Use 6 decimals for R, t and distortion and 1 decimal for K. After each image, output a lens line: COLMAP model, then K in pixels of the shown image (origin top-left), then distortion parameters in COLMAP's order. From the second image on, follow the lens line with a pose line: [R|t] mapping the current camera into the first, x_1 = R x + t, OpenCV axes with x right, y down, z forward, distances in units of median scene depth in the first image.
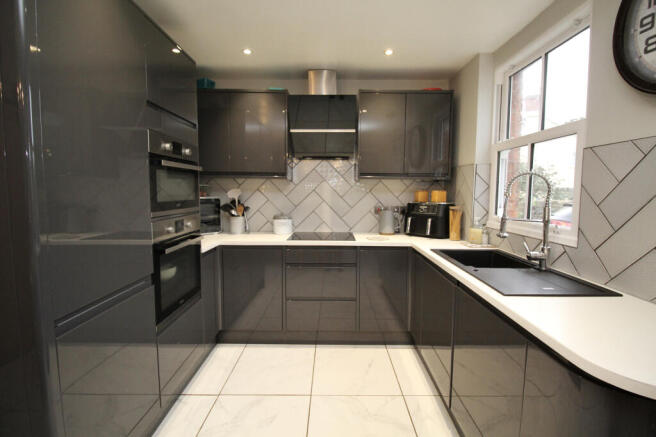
lens RADIAL K [[308.5, 0, 330.8], [0, 308.5, 215.6], [0, 0, 1]] dist [-0.001956, -0.001068]
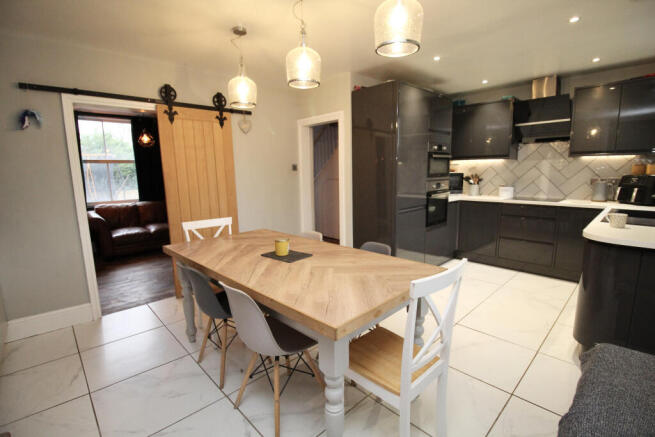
lens RADIAL K [[308.0, 0, 329.9], [0, 308.0, 218.4], [0, 0, 1]] dist [-0.001956, -0.001068]
pose [[0.698883, 0.097884, -0.708506, 0.326914], [-0.038860, 0.994324, 0.099039, 0.052094], [0.714180, -0.041684, 0.698720, -0.653880]]
